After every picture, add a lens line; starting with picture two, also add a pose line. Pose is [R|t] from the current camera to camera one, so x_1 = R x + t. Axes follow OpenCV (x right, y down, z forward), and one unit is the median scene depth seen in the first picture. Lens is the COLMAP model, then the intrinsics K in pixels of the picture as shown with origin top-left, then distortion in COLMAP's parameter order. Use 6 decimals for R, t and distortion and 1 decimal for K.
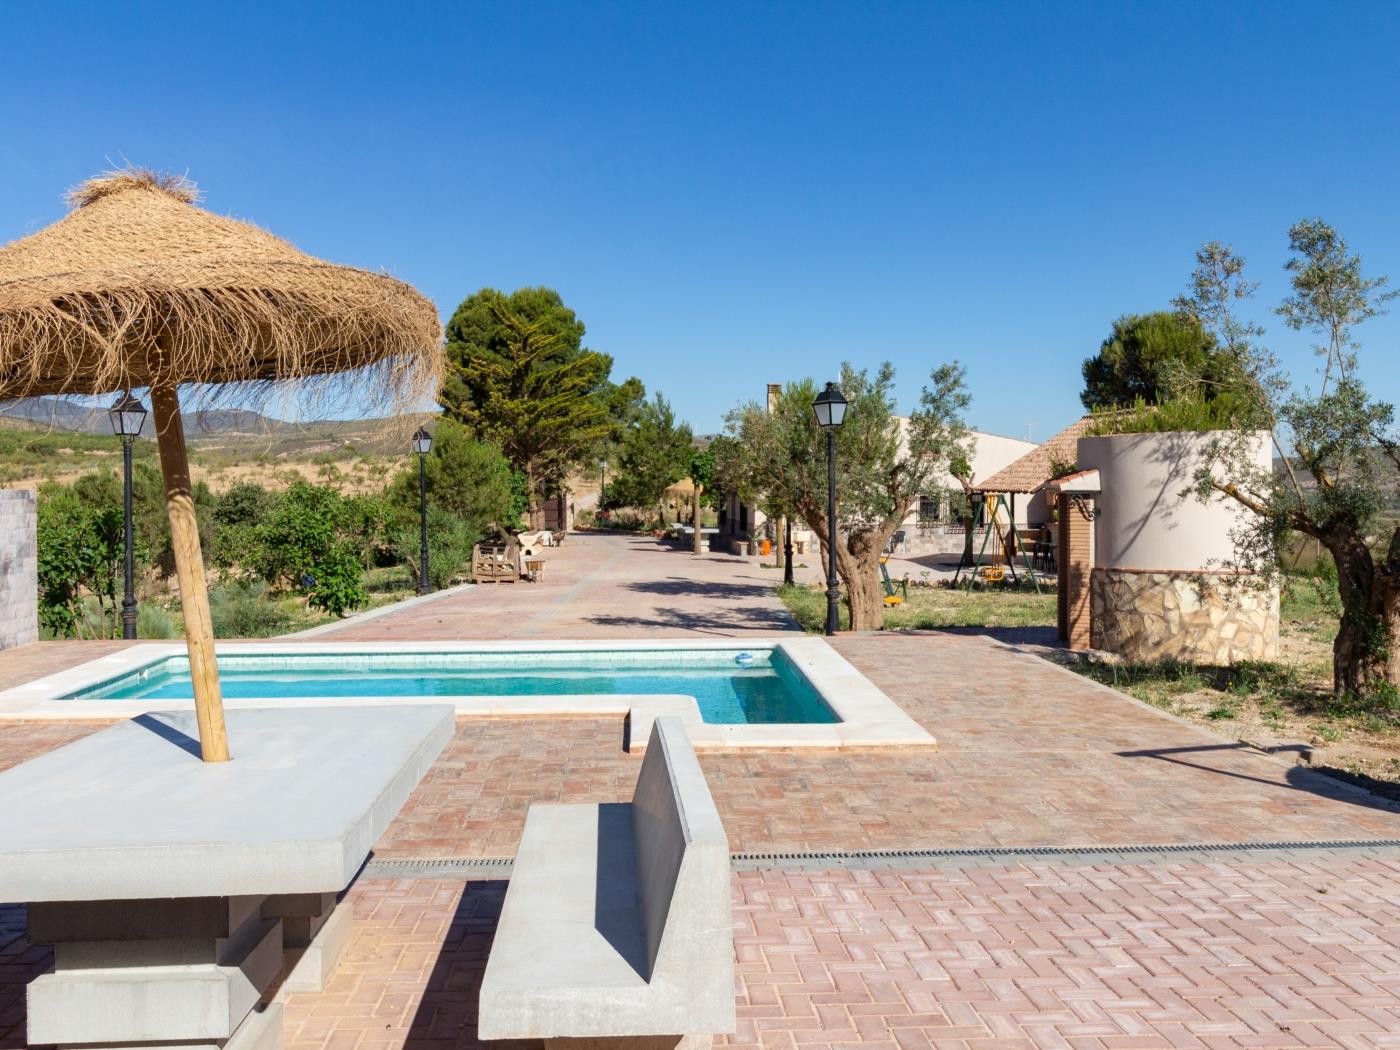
lens RADIAL K [[1290.7, 0, 665.0], [0, 1290.7, 522.6], [0, 0, 1]] dist [0.001556, -0.000438]
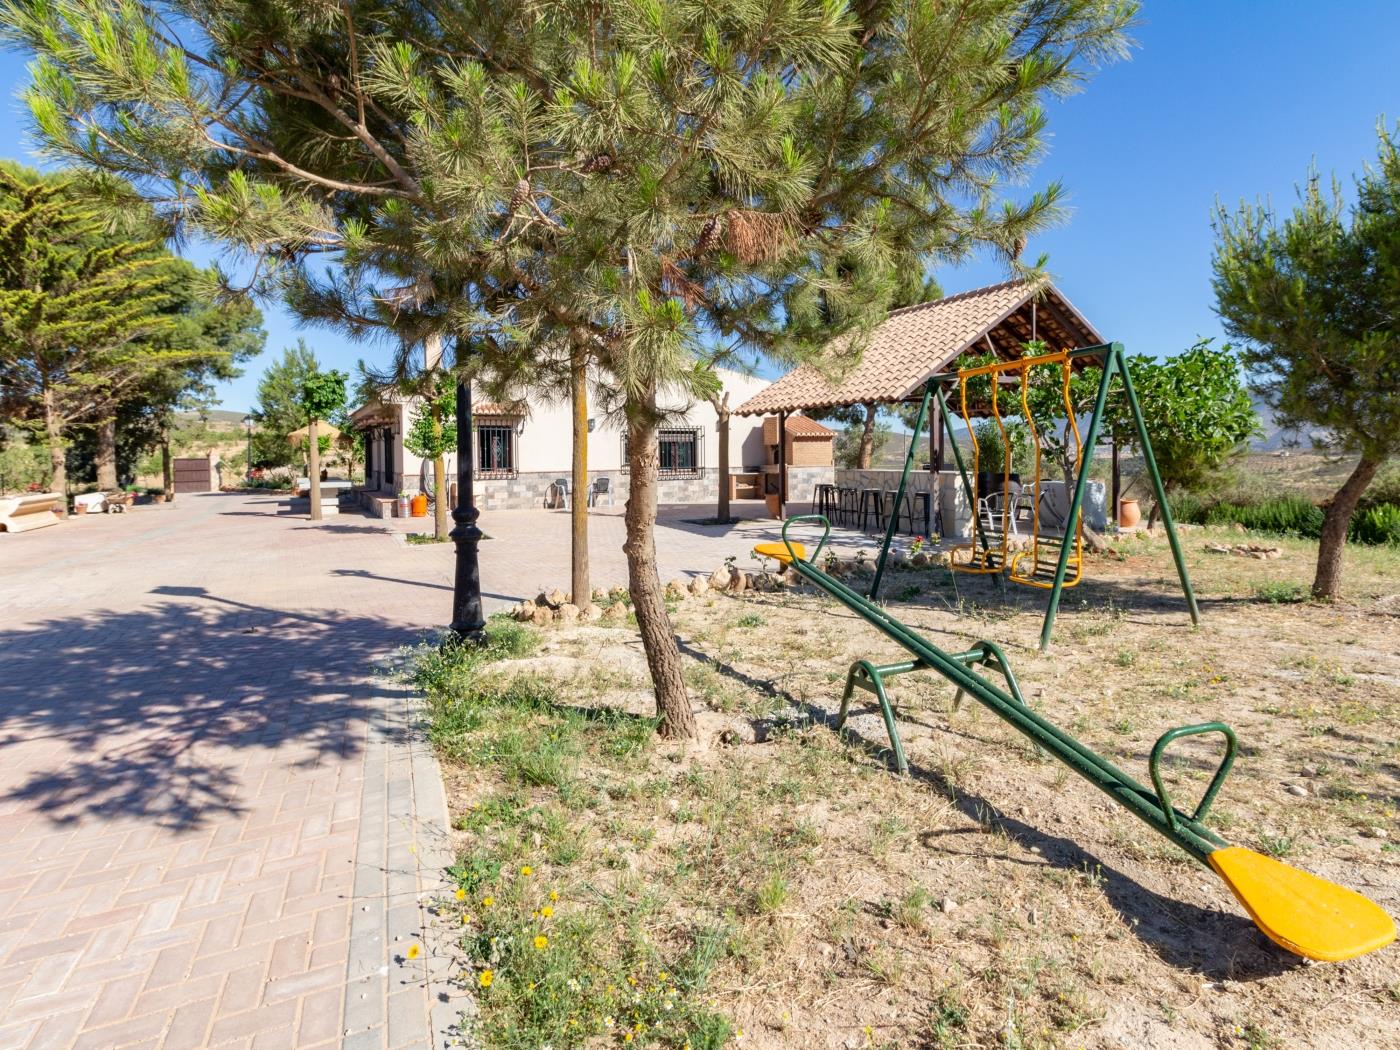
lens RADIAL K [[746.7, 0, 713.9], [0, 746.7, 461.6], [0, 0, 1]] dist [-0.000550, -0.000078]
pose [[0.906668, -0.011995, 0.421675, 0.073980], [0.022993, 0.999515, -0.021006, 0.010628], [-0.421218, 0.028741, 0.906504, 0.802951]]
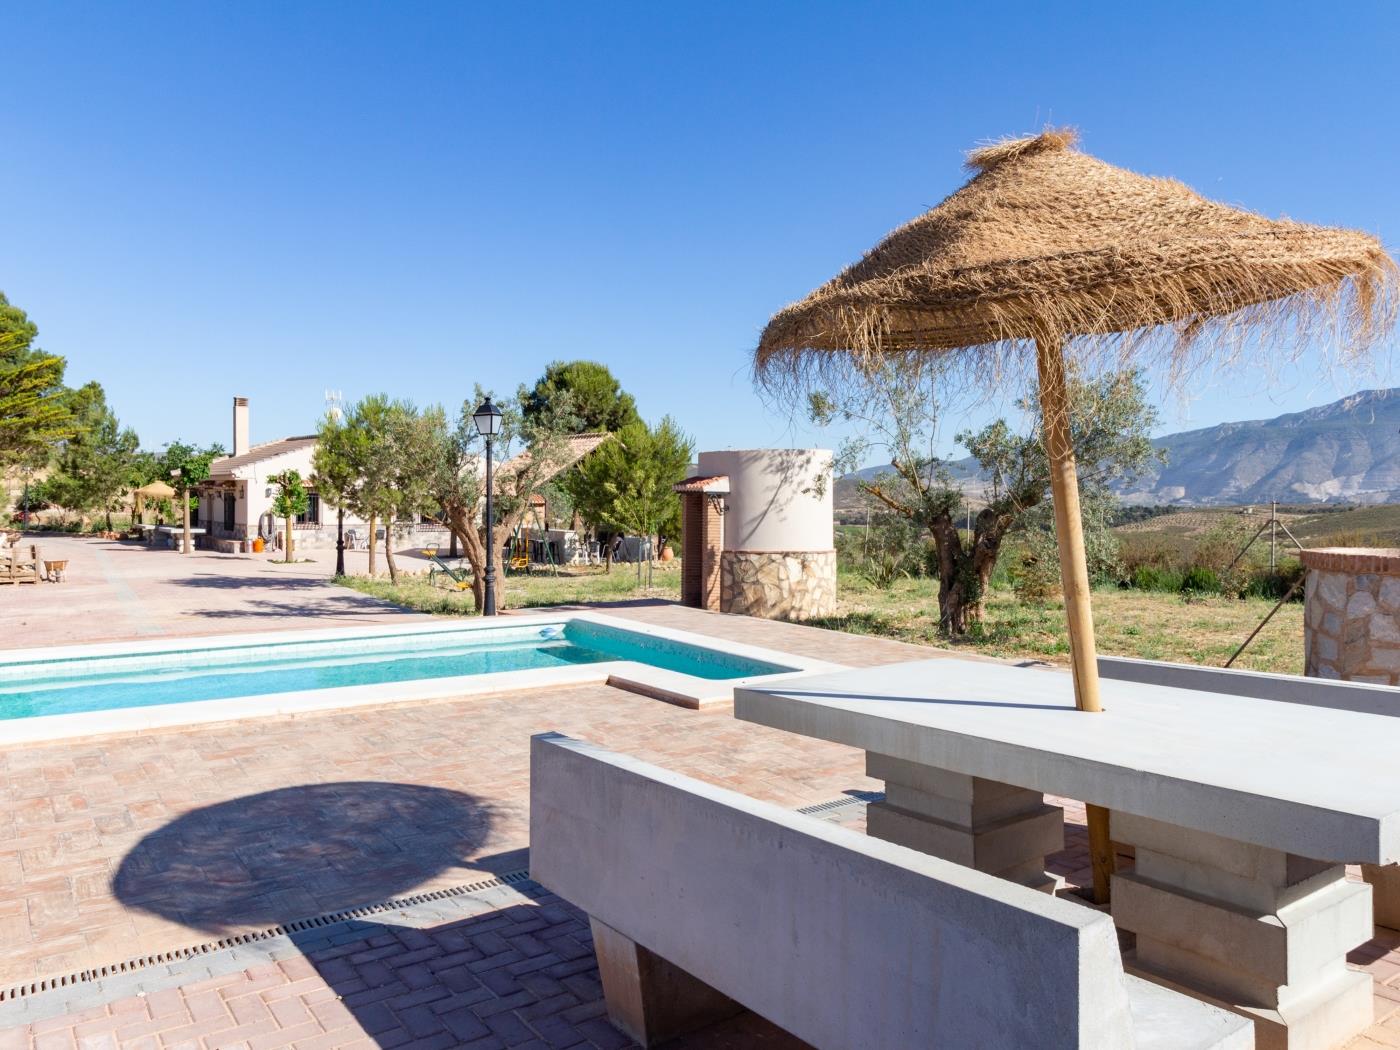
lens RADIAL K [[1049.5, 0, 699.5], [0, 1049.5, 535.6], [0, 0, 1]] dist [-0.001250, 0.004484]
pose [[0.834607, -0.008788, 0.550777, -0.145958], [0.003757, 0.999940, 0.010262, 0.004484], [-0.550834, -0.006495, 0.834590, 0.063729]]
